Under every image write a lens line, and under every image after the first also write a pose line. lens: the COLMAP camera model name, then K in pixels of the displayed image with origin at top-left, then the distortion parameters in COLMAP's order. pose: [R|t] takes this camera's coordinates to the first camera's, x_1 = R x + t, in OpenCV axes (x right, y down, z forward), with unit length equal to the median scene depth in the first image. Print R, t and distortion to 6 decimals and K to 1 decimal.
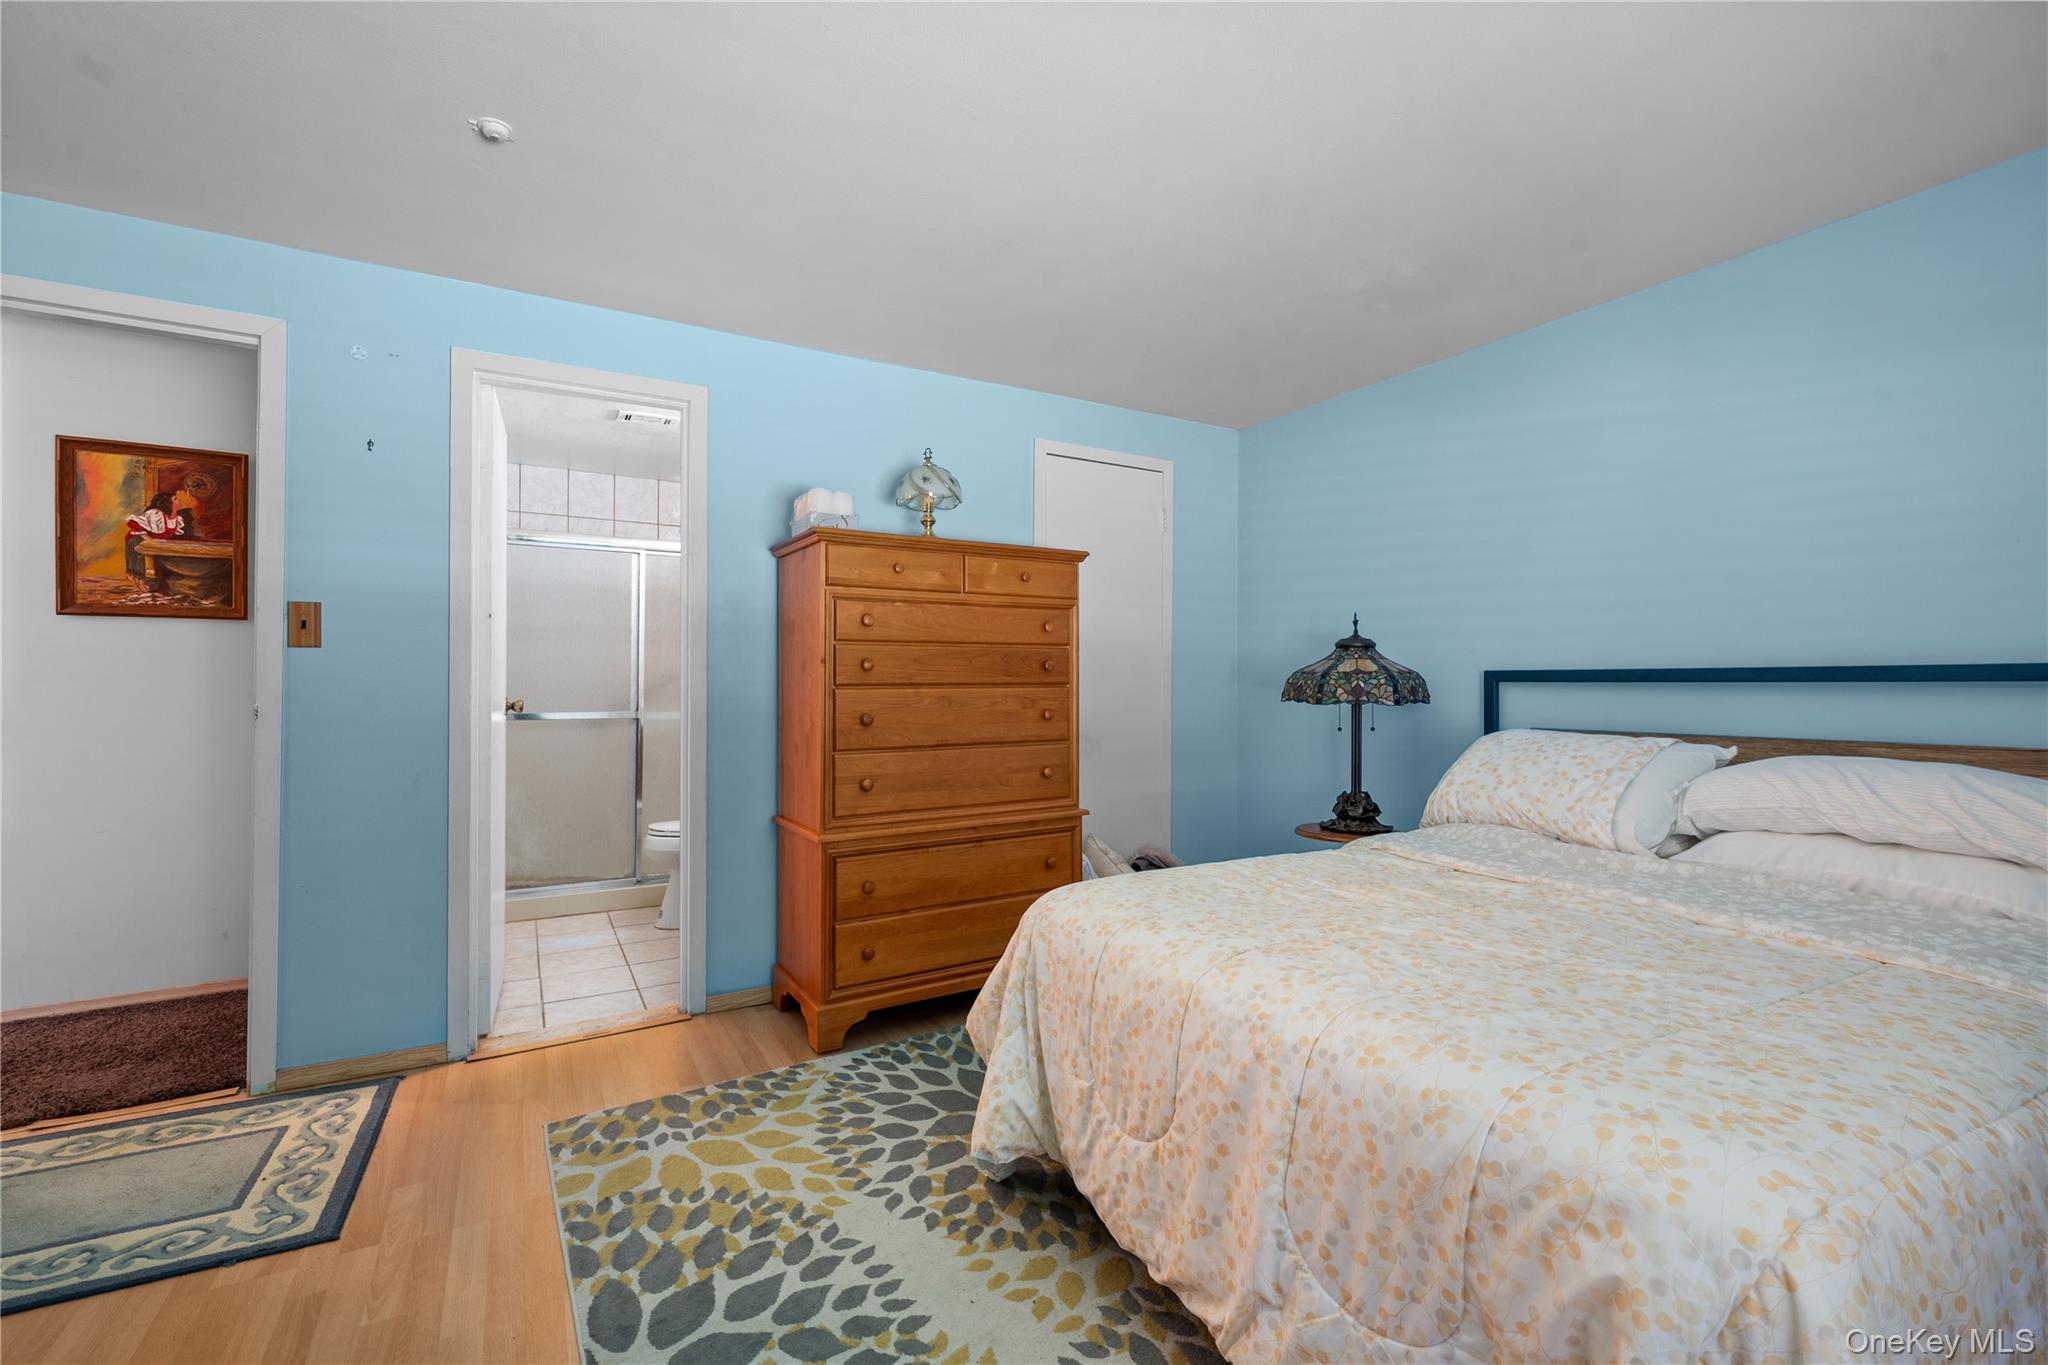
lens RADIAL K [[861.6, 0, 989.3], [0, 861.6, 690.3], [0, 0, 1]] dist [0.001230, 0.000607]
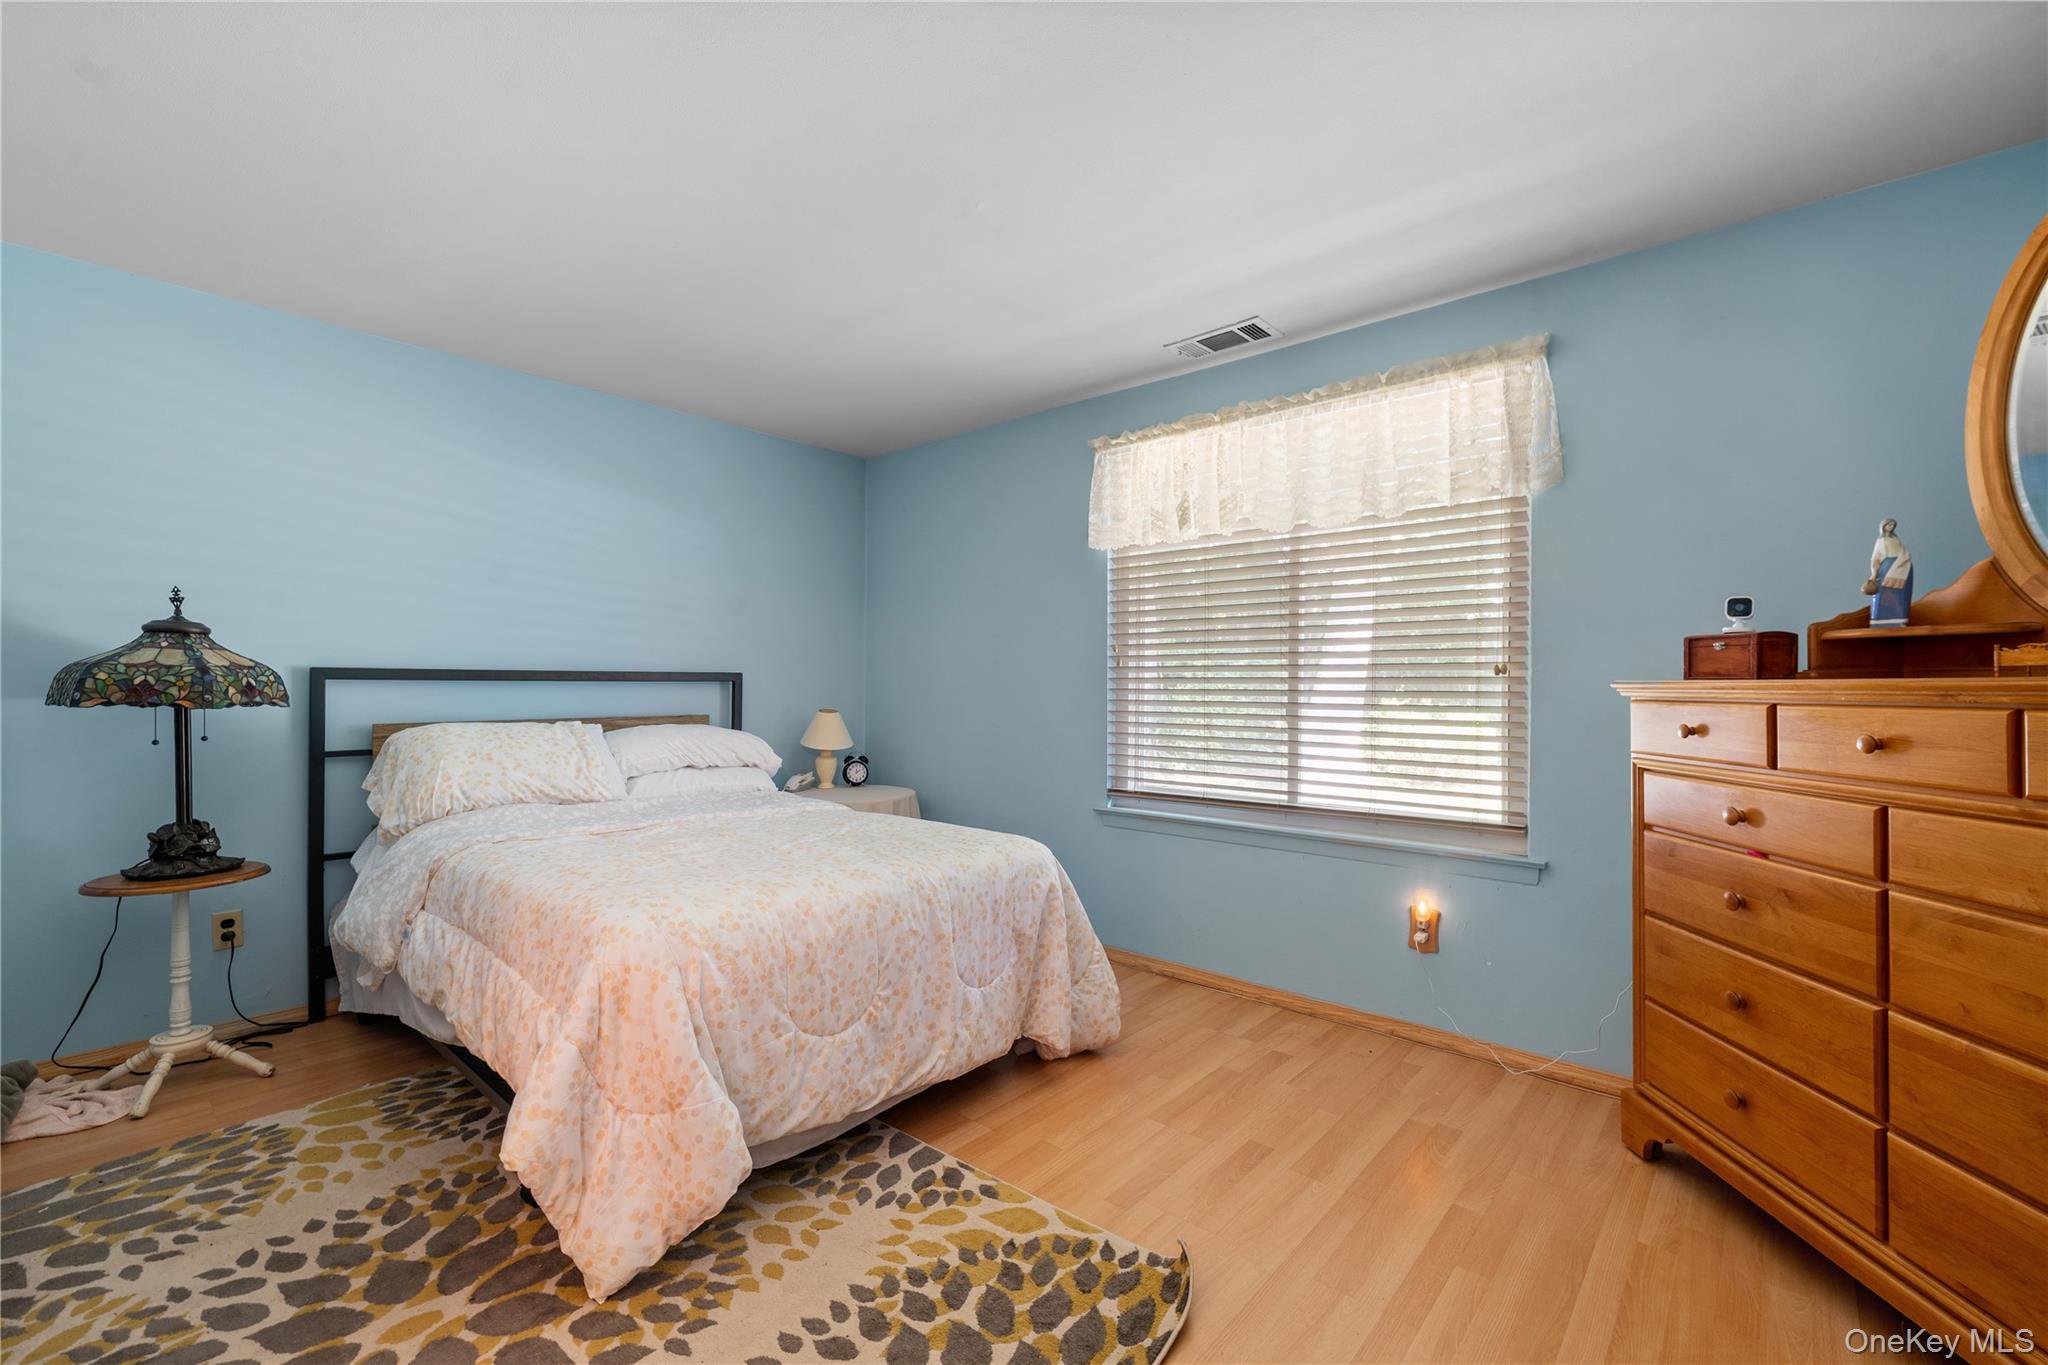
lens RADIAL K [[861.6, 0, 989.3], [0, 861.6, 690.3], [0, 0, 1]] dist [0.001230, 0.000607]
pose [[-0.312074, -0.016127, 0.949921, -0.570970], [-0.005813, 0.999870, 0.015066, -0.015630], [-0.950040, -0.000820, -0.312127, 0.591899]]
